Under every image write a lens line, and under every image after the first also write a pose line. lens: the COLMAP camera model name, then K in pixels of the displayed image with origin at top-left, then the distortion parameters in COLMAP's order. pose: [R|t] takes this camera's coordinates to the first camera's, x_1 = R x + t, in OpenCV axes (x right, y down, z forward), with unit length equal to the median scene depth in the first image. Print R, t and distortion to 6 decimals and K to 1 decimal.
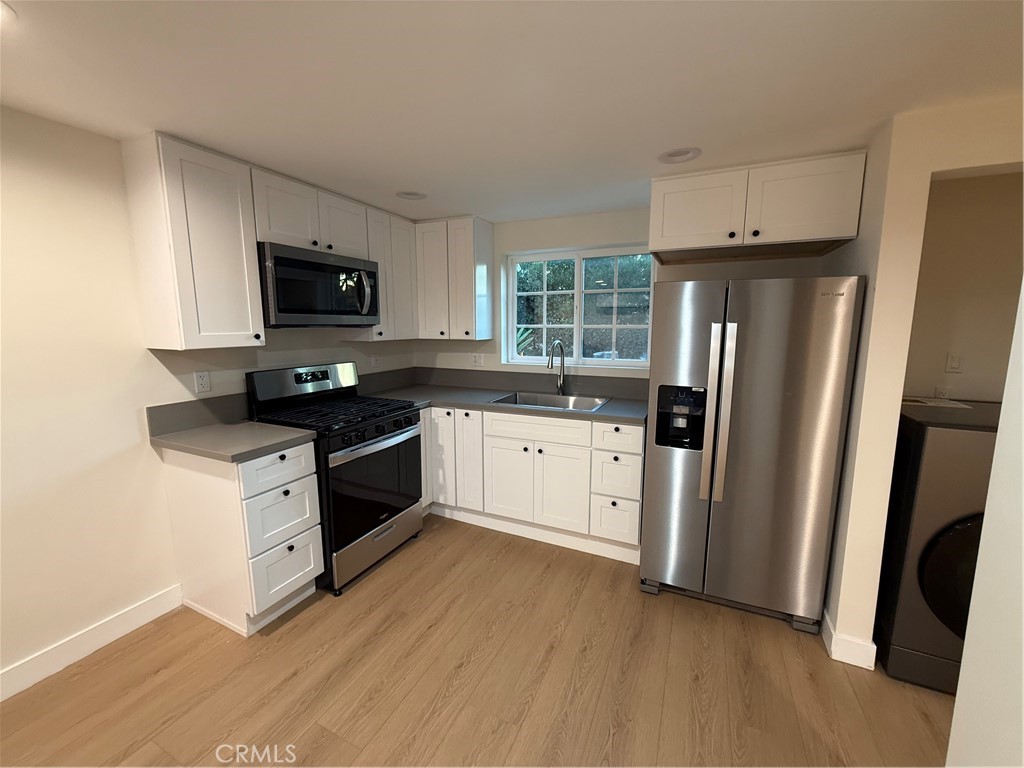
lens RADIAL K [[407.2, 0, 514.3], [0, 407.2, 382.9], [0, 0, 1]] dist [0.000077, -0.000047]
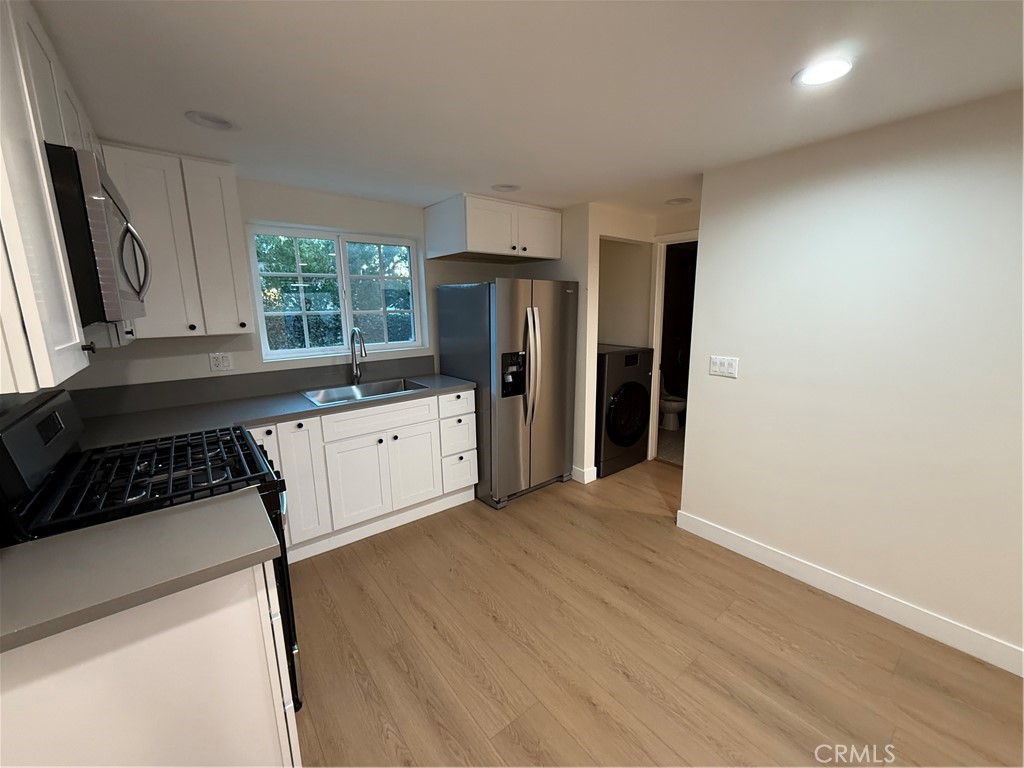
lens RADIAL K [[407.2, 0, 514.3], [0, 407.2, 382.9], [0, 0, 1]] dist [0.000077, -0.000047]
pose [[0.444125, -0.175314, 0.878646, -0.733909], [0.139055, 0.982274, 0.125703, -0.055999], [-0.885108, 0.066353, 0.460630, 0.294861]]
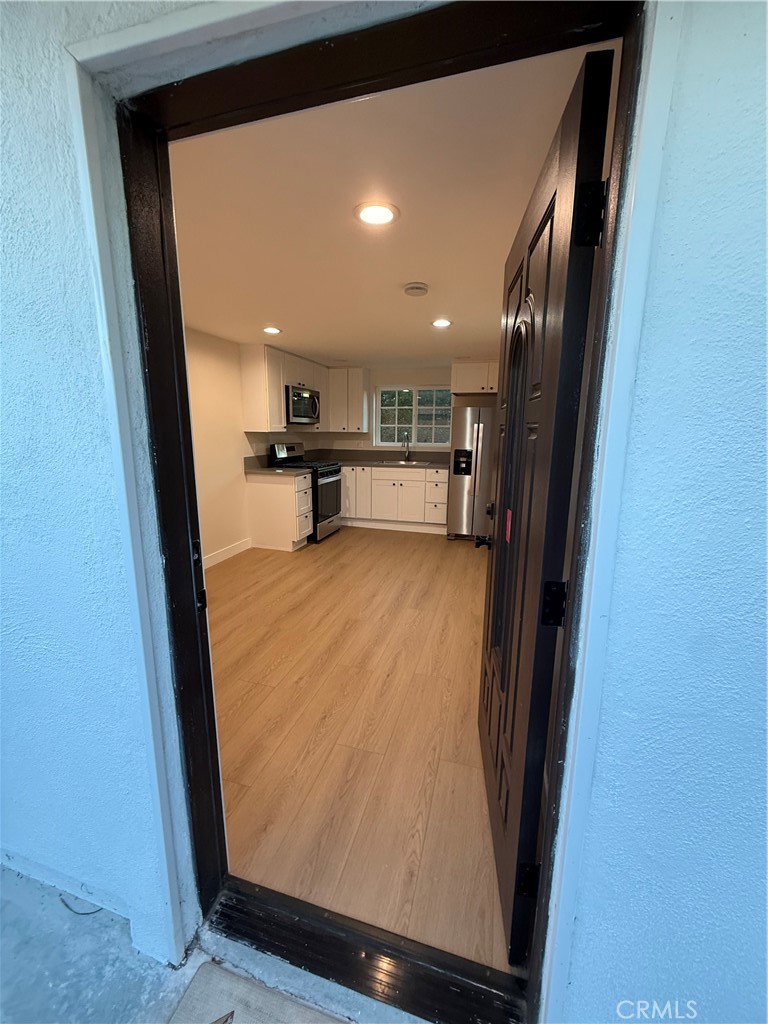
lens RADIAL K [[407.2, 0, 383.5], [0, 407.2, 511.0], [0, 0, 1]] dist [0.000077, -0.000047]
pose [[0.987317, -0.019549, 0.157553, -0.400070], [0.010790, 0.998358, 0.056256, 0.201849], [-0.158394, -0.053843, 0.985907, -1.188052]]
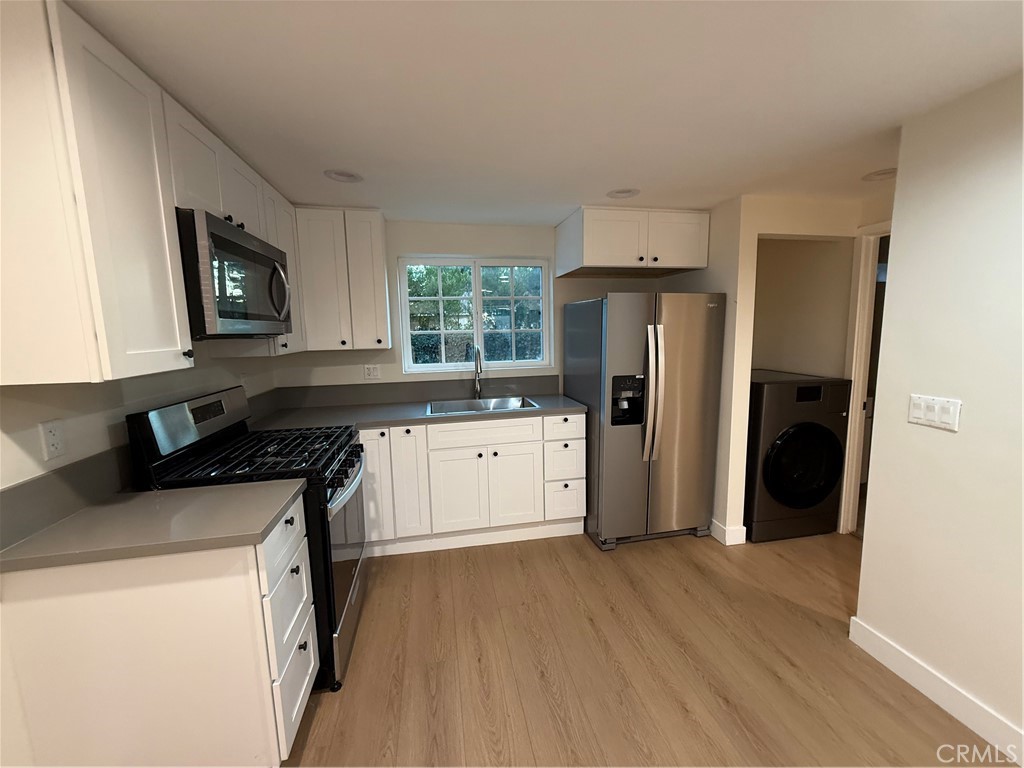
lens RADIAL K [[407.2, 0, 514.3], [0, 407.2, 382.9], [0, 0, 1]] dist [0.000077, -0.000047]
pose [[0.807815, -0.093344, 0.581998, -0.520050], [0.103487, 0.994504, 0.015863, -0.021695], [-0.580280, 0.047414, 0.813035, 0.153685]]
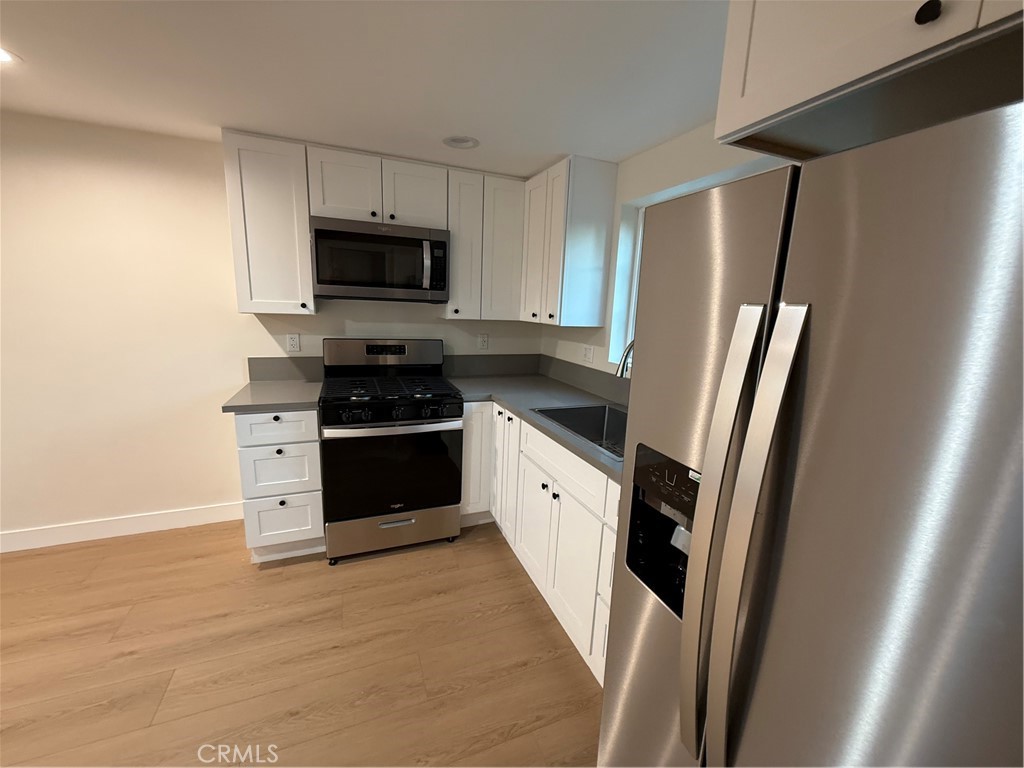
lens RADIAL K [[407.2, 0, 514.3], [0, 407.2, 382.9], [0, 0, 1]] dist [0.000077, -0.000047]
pose [[0.731743, 0.156725, -0.663317, 0.470915], [-0.136600, 0.987180, 0.082555, -0.066937], [0.667752, 0.030200, 0.743771, 0.499602]]
